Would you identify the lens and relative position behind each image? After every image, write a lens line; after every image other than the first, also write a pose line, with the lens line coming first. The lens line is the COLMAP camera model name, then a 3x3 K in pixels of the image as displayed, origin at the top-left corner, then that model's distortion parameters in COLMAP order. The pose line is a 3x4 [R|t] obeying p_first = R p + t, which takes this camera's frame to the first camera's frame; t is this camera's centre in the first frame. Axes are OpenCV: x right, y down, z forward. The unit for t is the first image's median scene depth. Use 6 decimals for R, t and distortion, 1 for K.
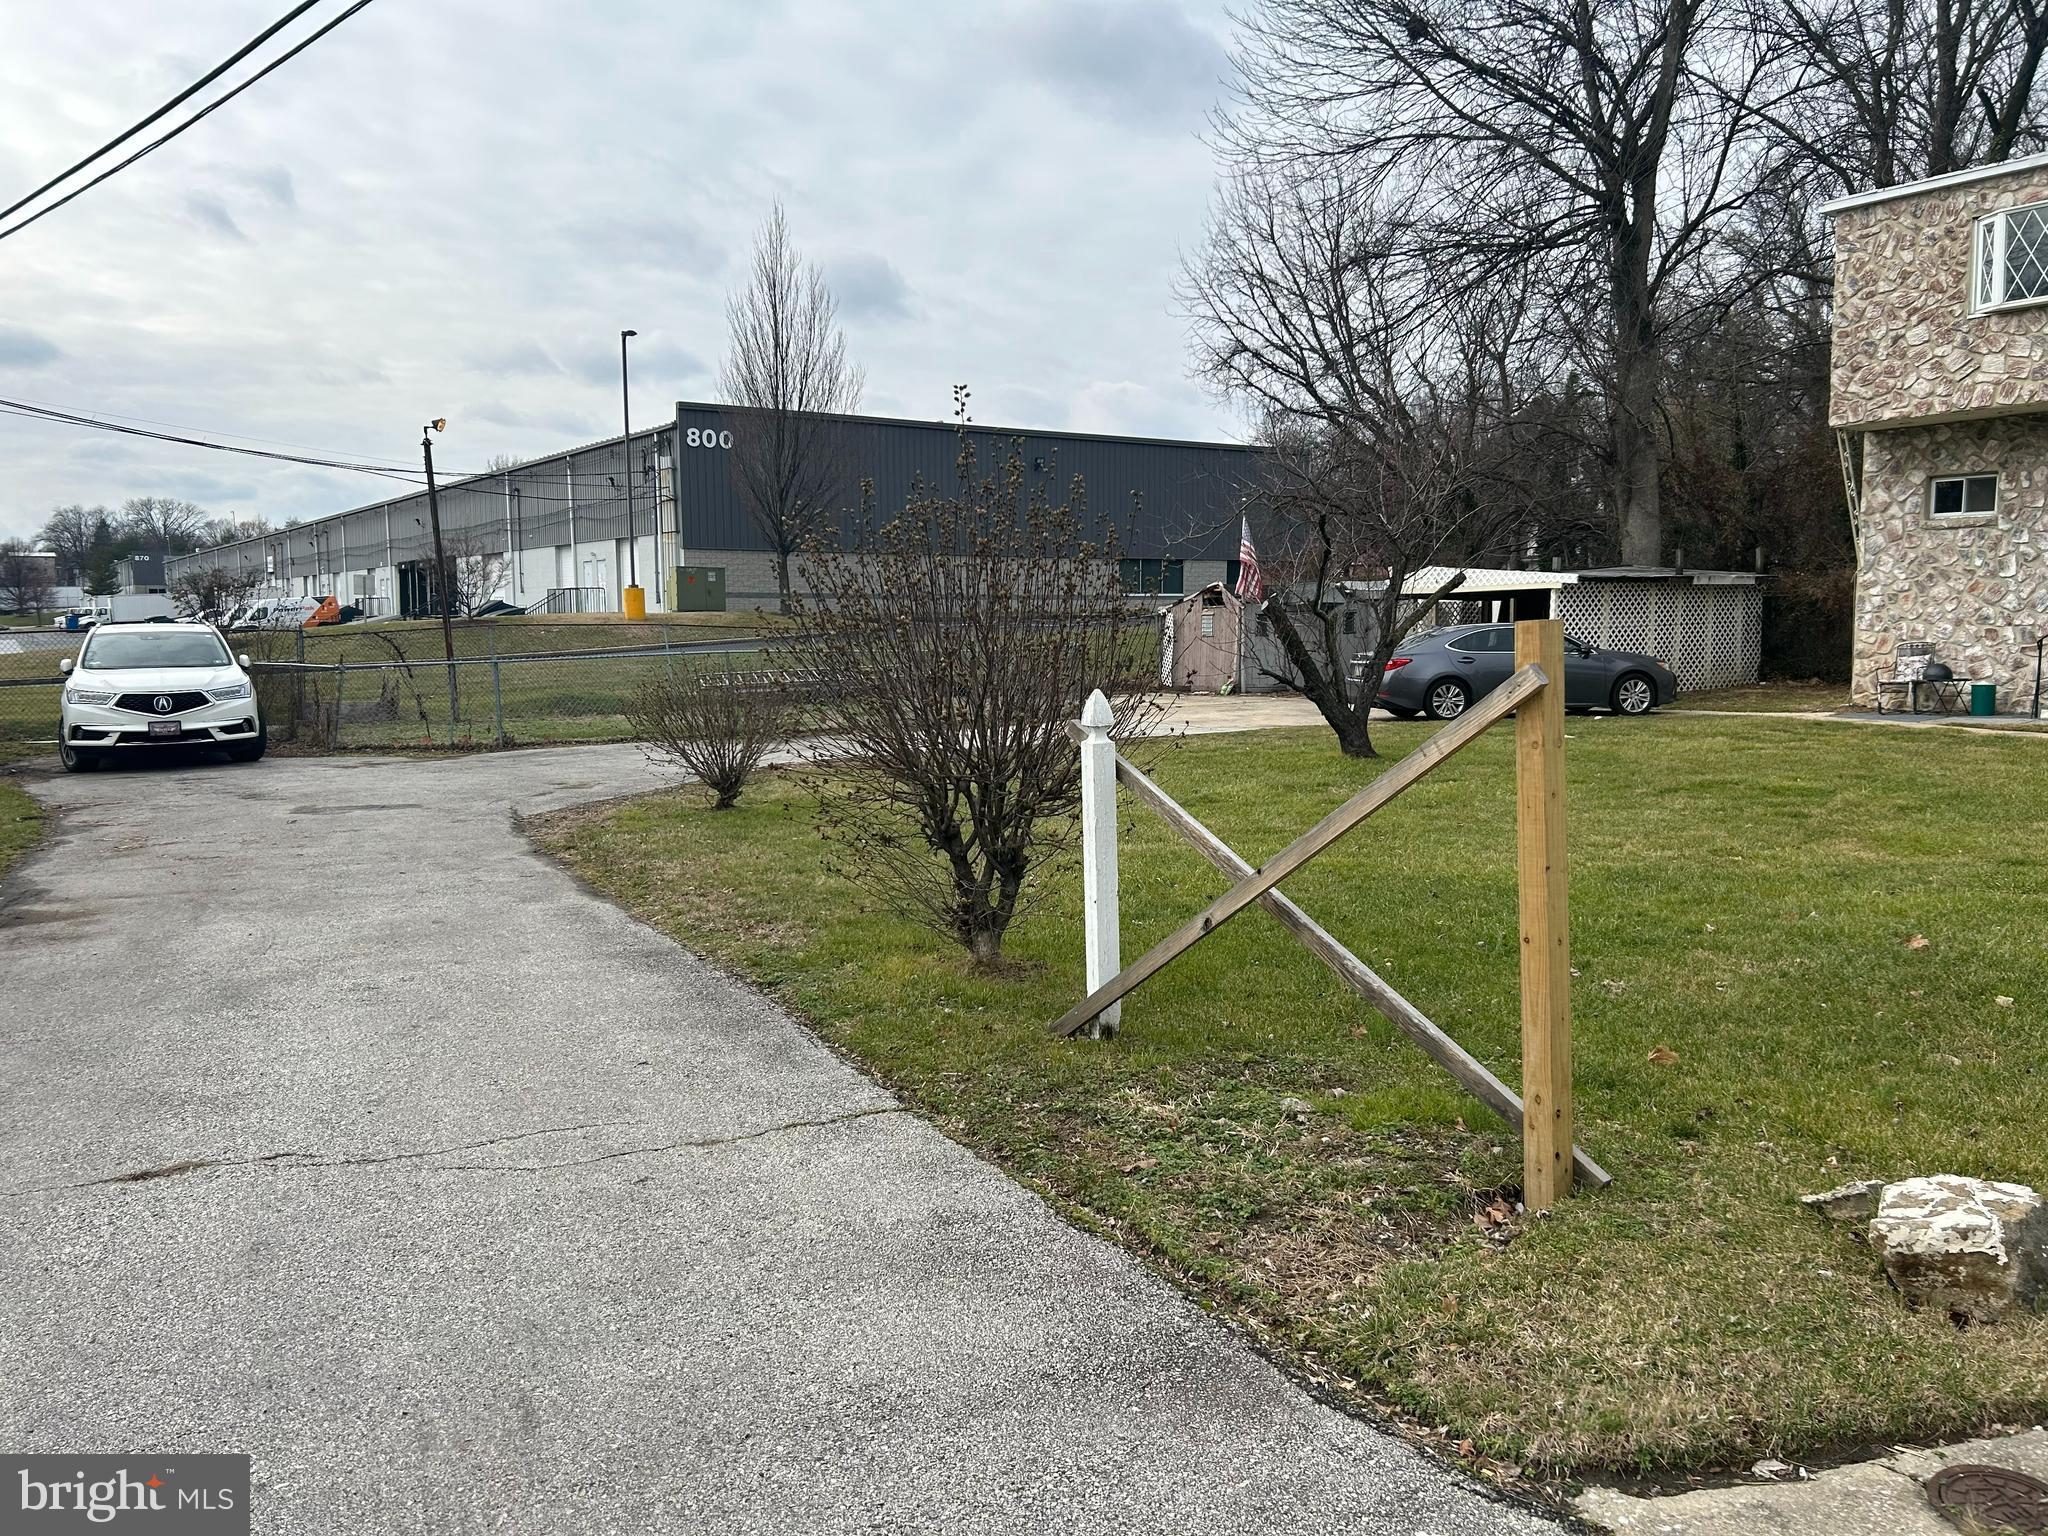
lens RADIAL K [[1534.5, 0, 1020.0], [0, 1534.5, 775.8], [0, 0, 1]] dist [0.055443, -0.060856]
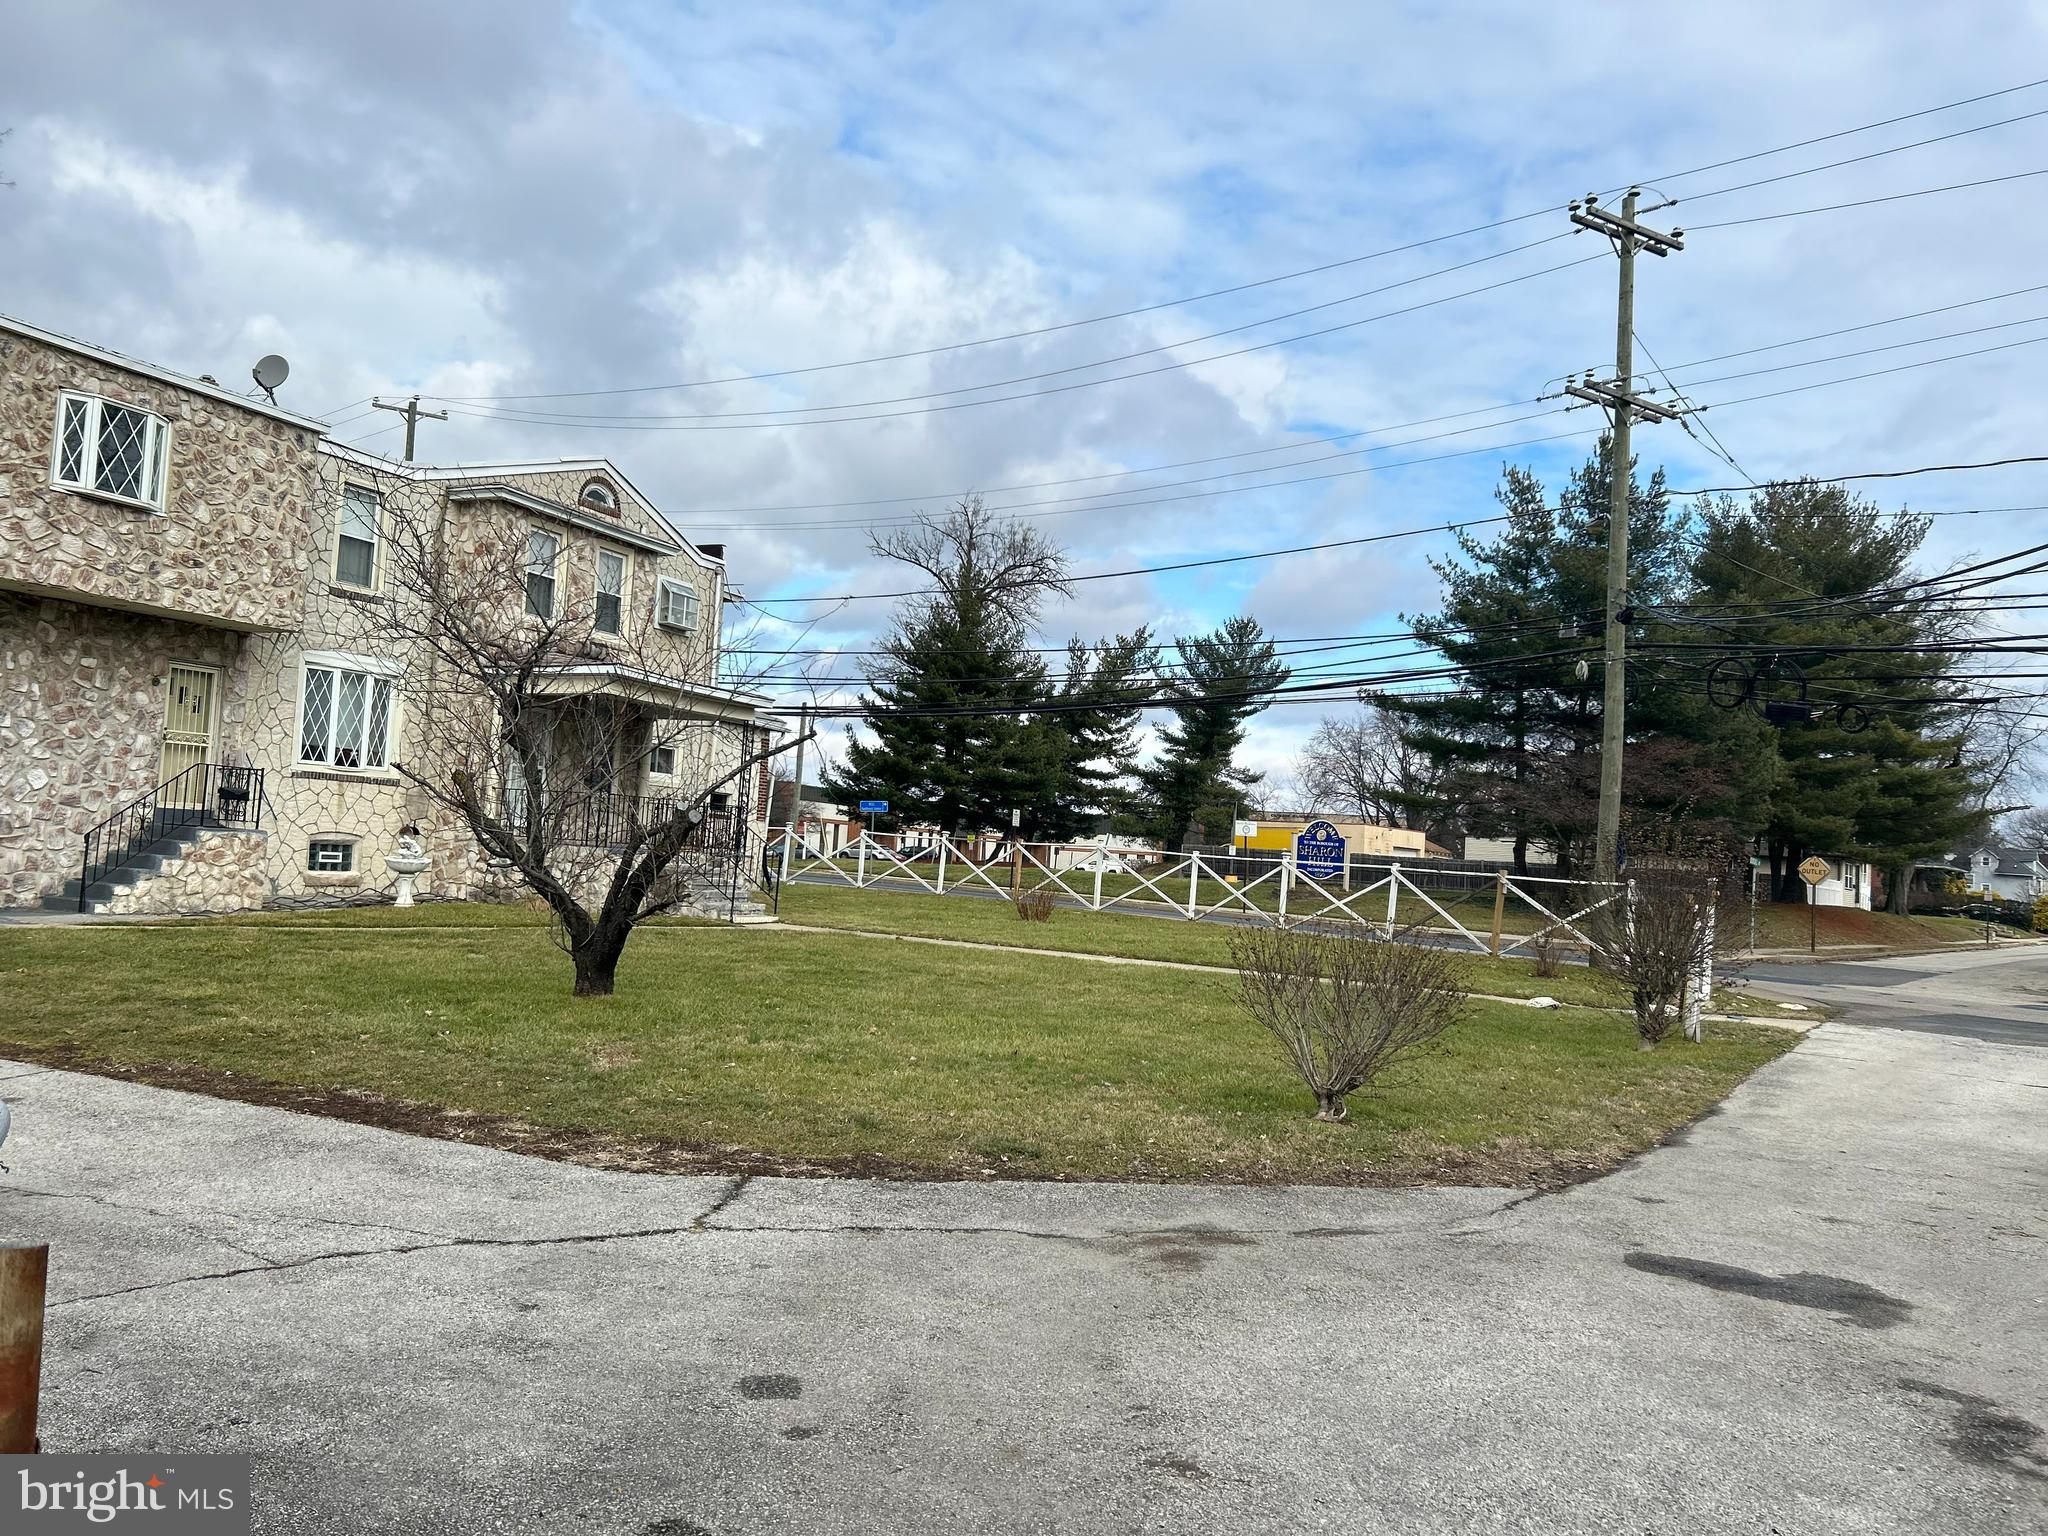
lens RADIAL K [[1538.7, 0, 1049.1], [0, 1538.7, 772.8], [0, 0, 1]] dist [0.055554, -0.057172]
pose [[-0.532058, 0.030686, 0.846152, -0.483102], [0.034645, 0.999295, -0.014455, -0.086185], [-0.845999, 0.021624, -0.532746, 0.963770]]
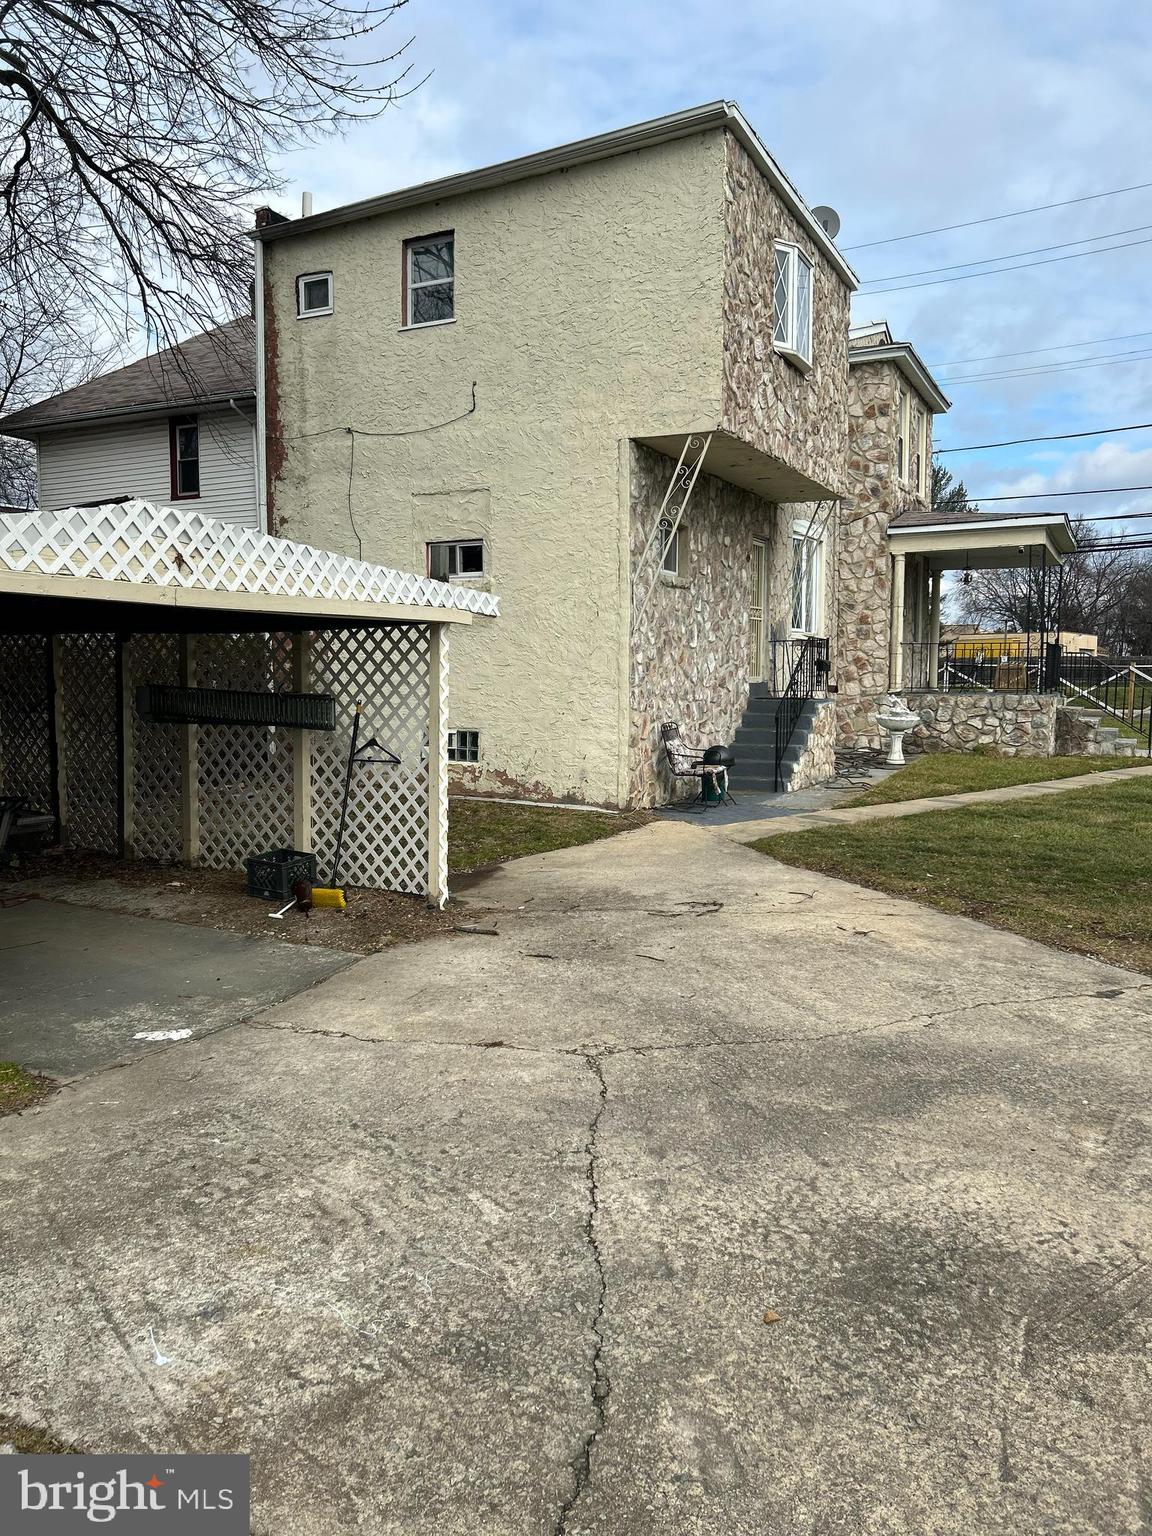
lens RADIAL K [[1143.2, 0, 572.9], [0, 1143.2, 772.3], [0, 0, 1]] dist [0.037418, -0.033363]
pose [[-0.494297, -0.060664, 0.867174, 0.087830], [0.095240, 0.987778, 0.123389, -0.145451], [-0.864060, 0.143581, -0.482477, 1.398385]]
